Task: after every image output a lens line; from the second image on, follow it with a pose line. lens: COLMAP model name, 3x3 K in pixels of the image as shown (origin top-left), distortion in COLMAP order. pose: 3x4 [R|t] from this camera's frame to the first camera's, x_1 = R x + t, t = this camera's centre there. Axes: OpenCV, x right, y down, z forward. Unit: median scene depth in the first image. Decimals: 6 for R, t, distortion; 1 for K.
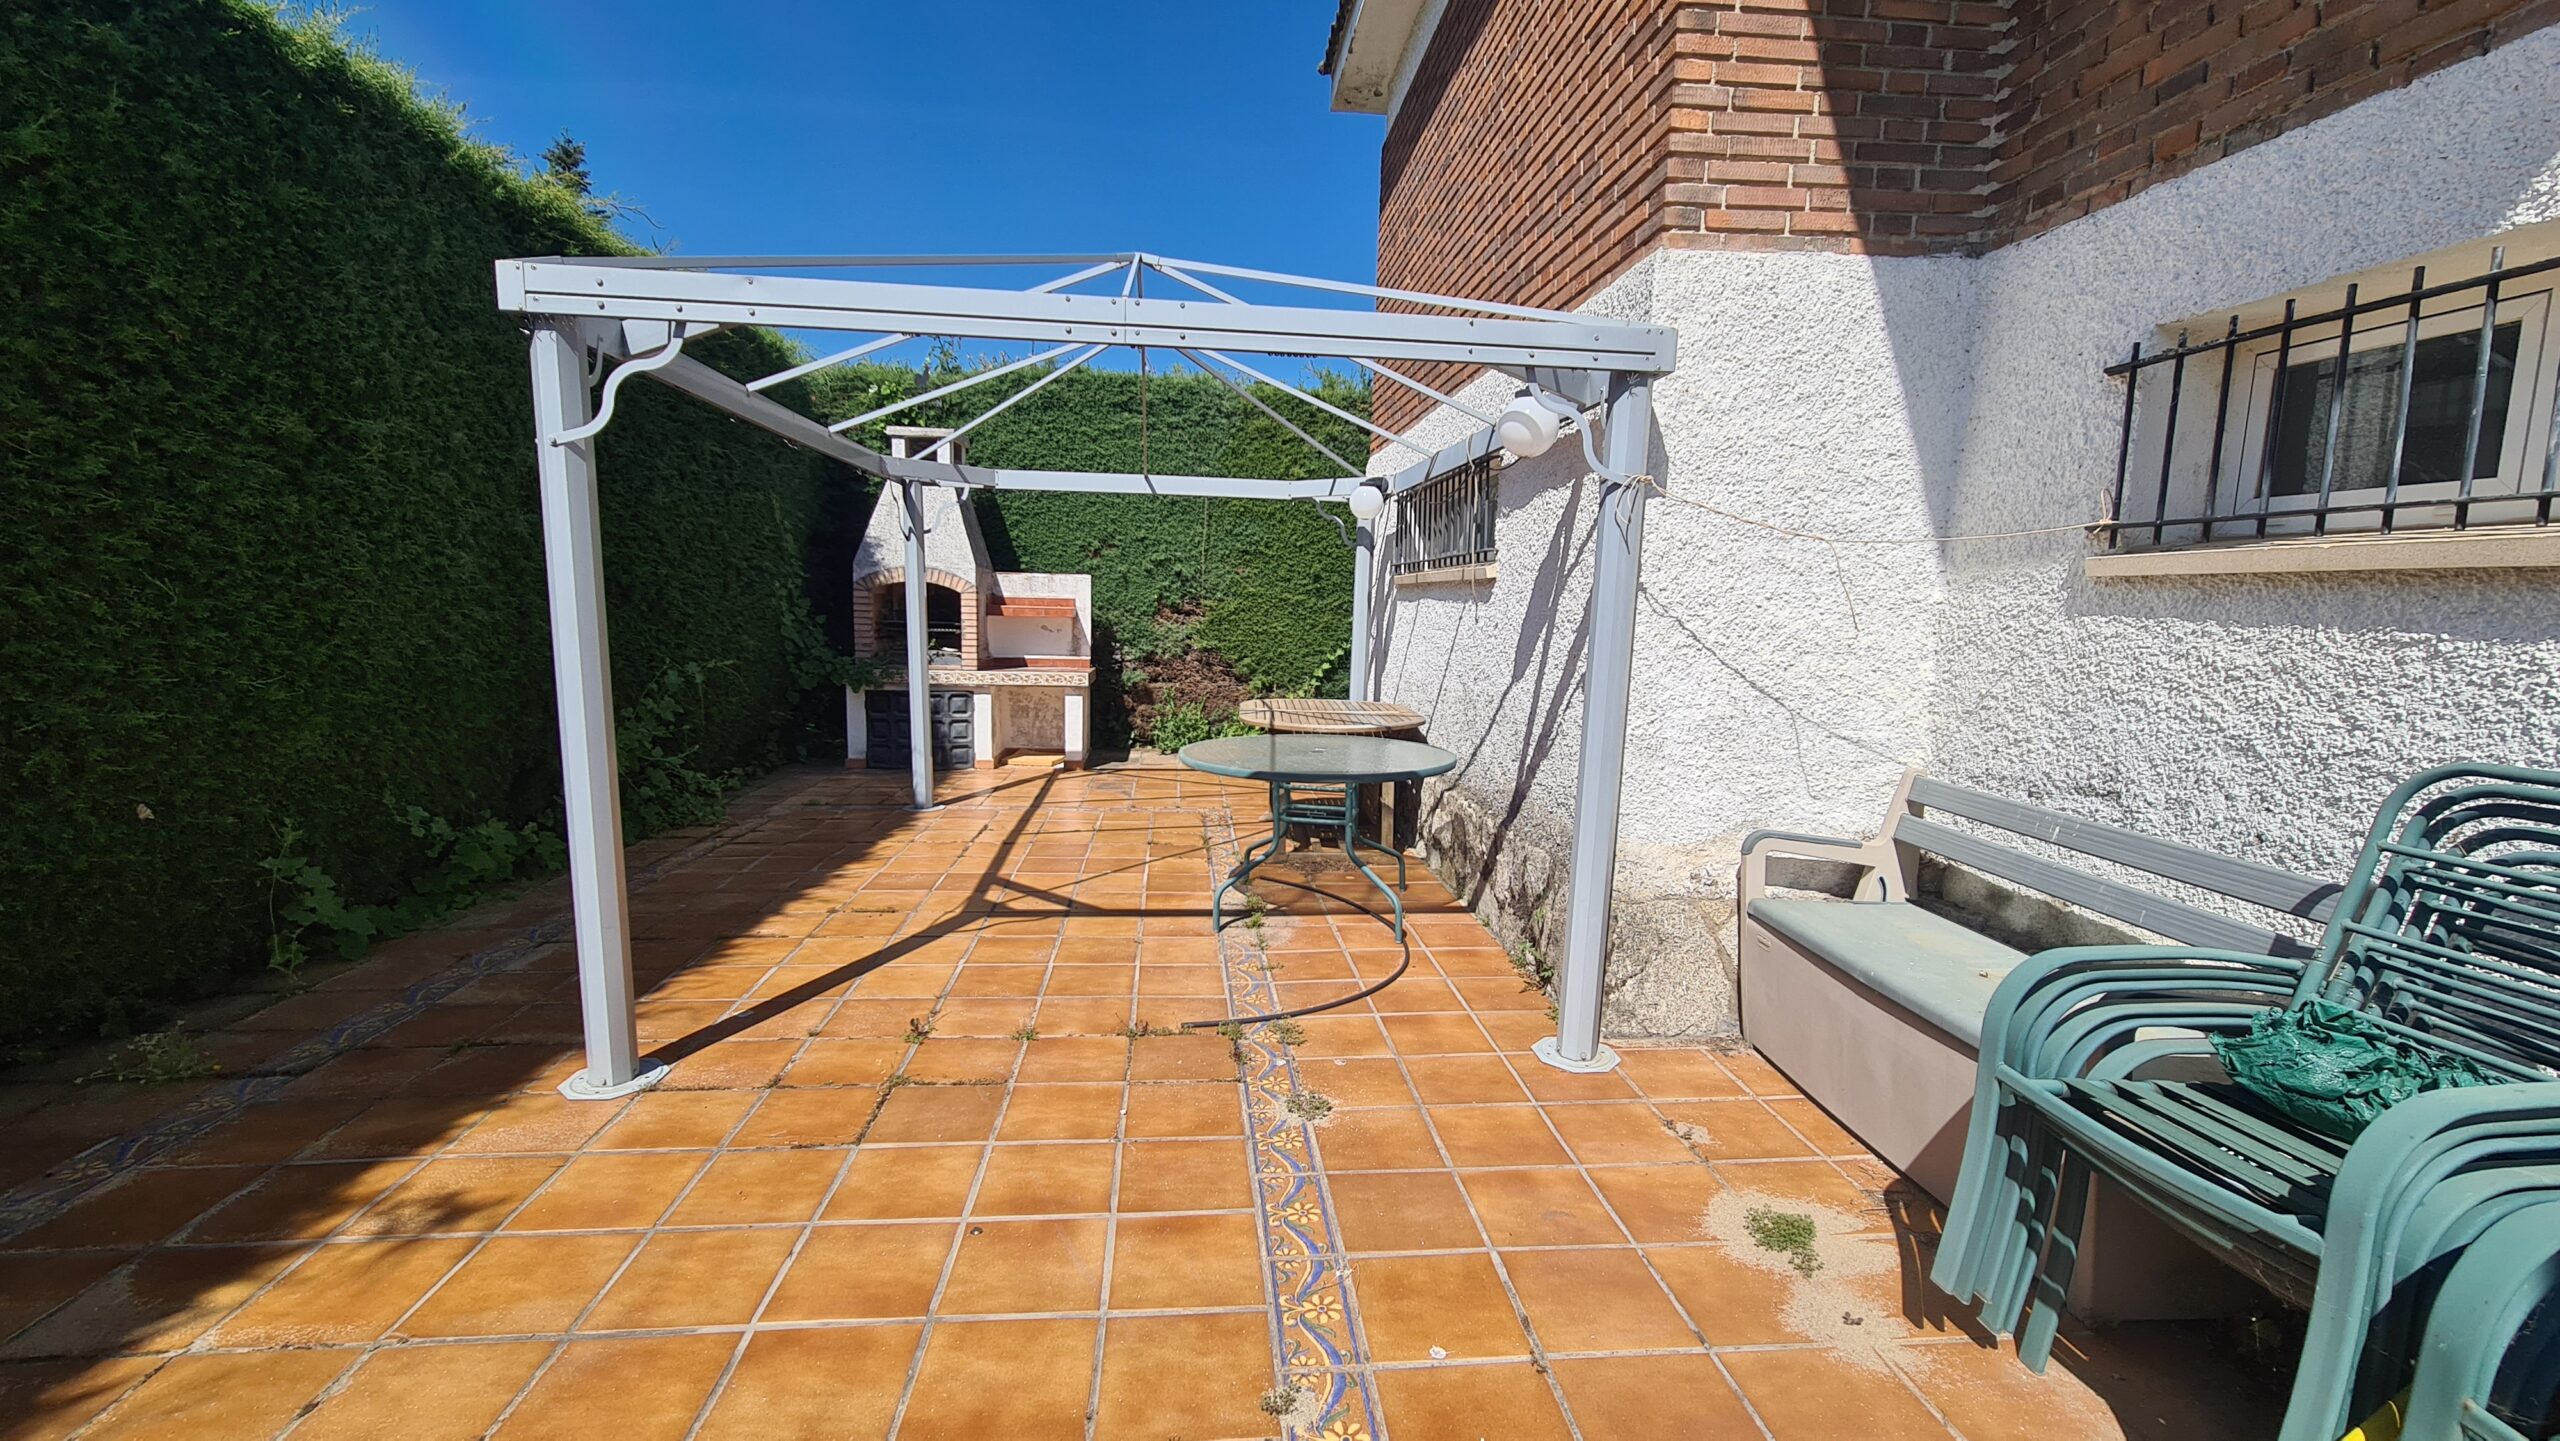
lens RADIAL K [[1052.0, 0, 1285.9], [0, 1052.0, 728.8], [0, 0, 1]] dist [0.001335, -0.002551]
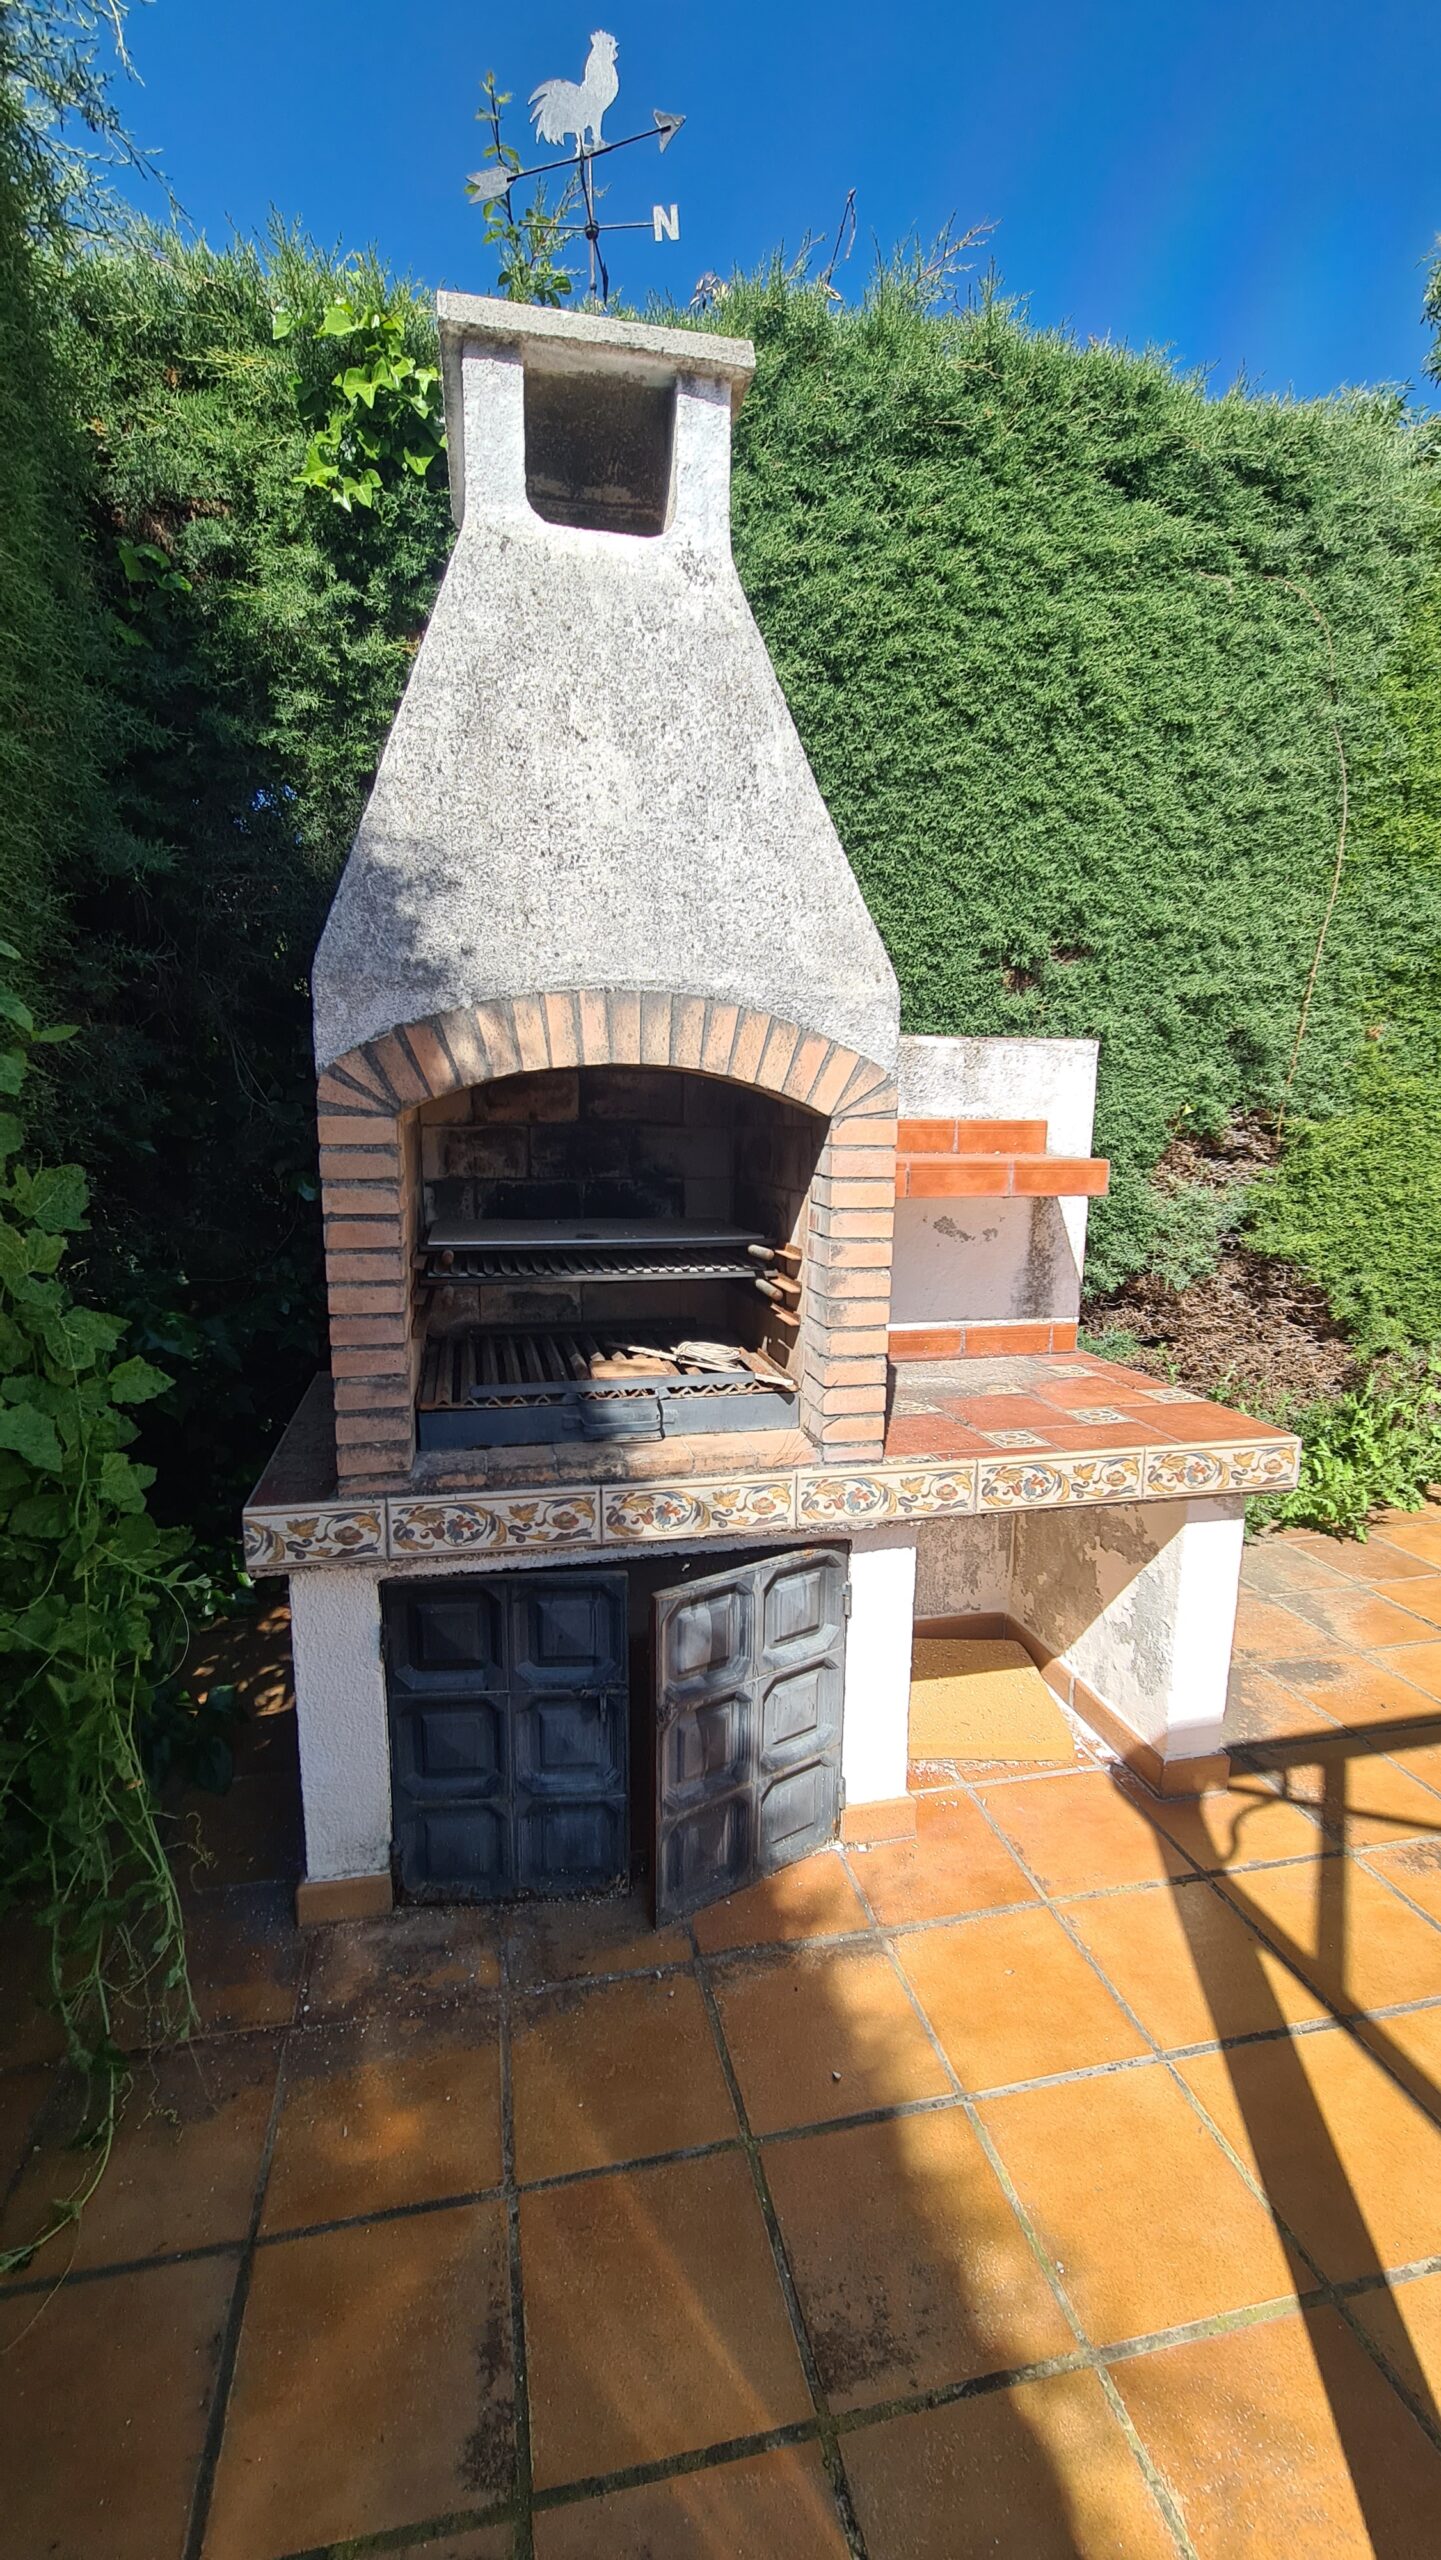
lens RADIAL K [[1052.0, 0, 699.8], [0, 1052.0, 1280.1], [0, 0, 1]] dist [0.001335, -0.002551]
pose [[0.991747, -0.036649, 0.122863, -0.344521], [0.030414, 0.998171, 0.052244, -0.102268], [-0.124553, -0.048076, 0.991048, 0.749822]]
